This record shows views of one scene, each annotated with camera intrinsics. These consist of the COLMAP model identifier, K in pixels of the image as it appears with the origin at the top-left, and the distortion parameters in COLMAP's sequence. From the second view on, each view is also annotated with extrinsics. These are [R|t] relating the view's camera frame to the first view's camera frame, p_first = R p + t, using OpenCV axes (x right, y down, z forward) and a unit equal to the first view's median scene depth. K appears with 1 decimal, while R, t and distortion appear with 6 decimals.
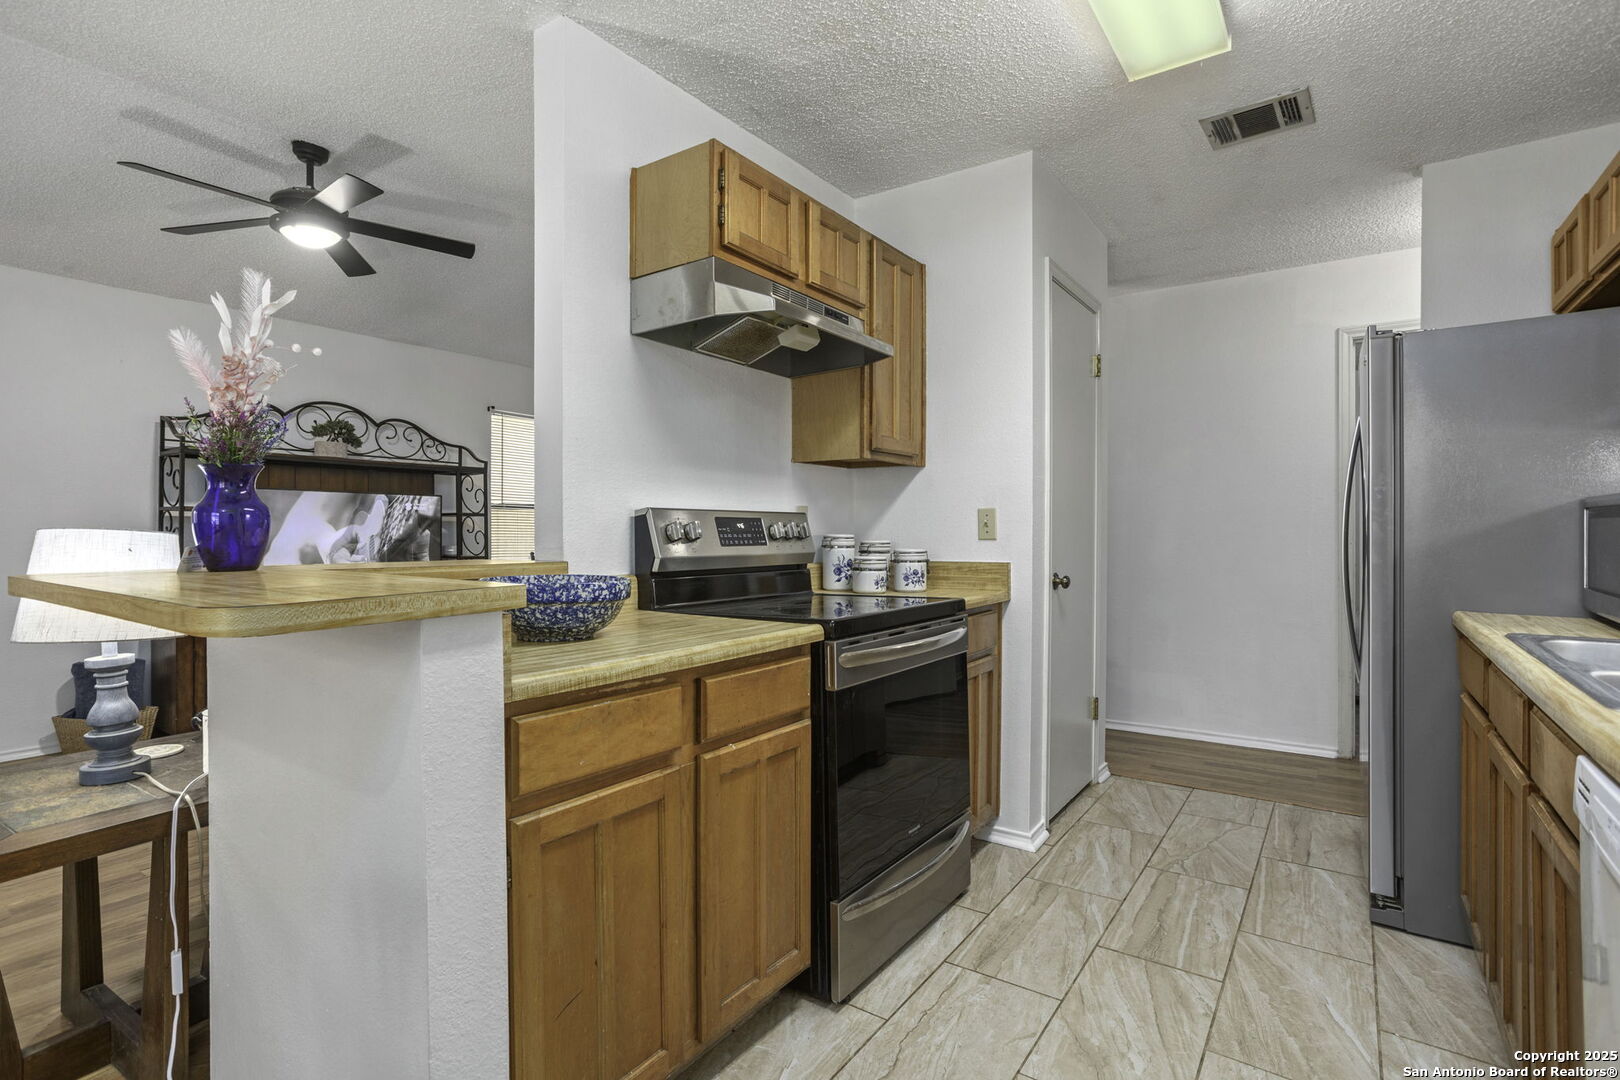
lens RADIAL K [[777.9, 0, 802.7], [0, 777.9, 534.2], [0, 0, 1]] dist [-0.000561, 0.000159]
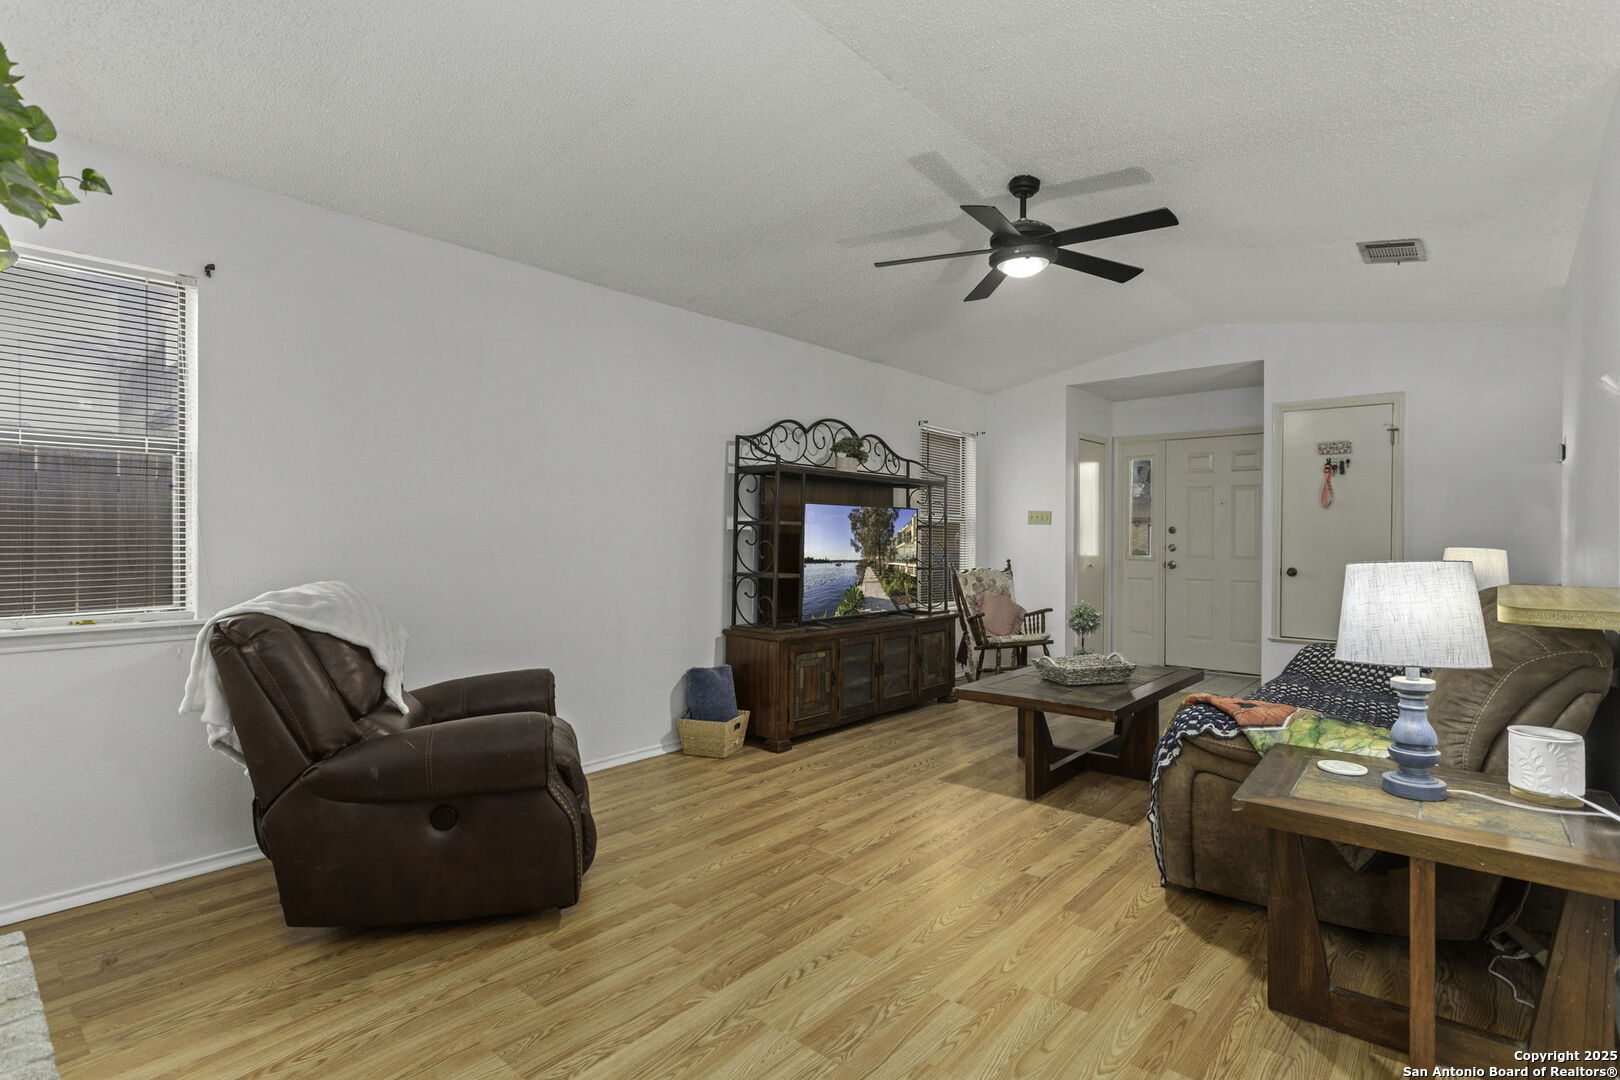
lens RADIAL K [[777.9, 0, 806.9], [0, 777.9, 532.3], [0, 0, 1]] dist [-0.000561, 0.000159]
pose [[0.996516, 0.003755, -0.083318, -0.553009], [-0.004395, 0.999962, -0.007496, -0.010332], [0.083286, 0.007836, 0.996495, -0.041363]]
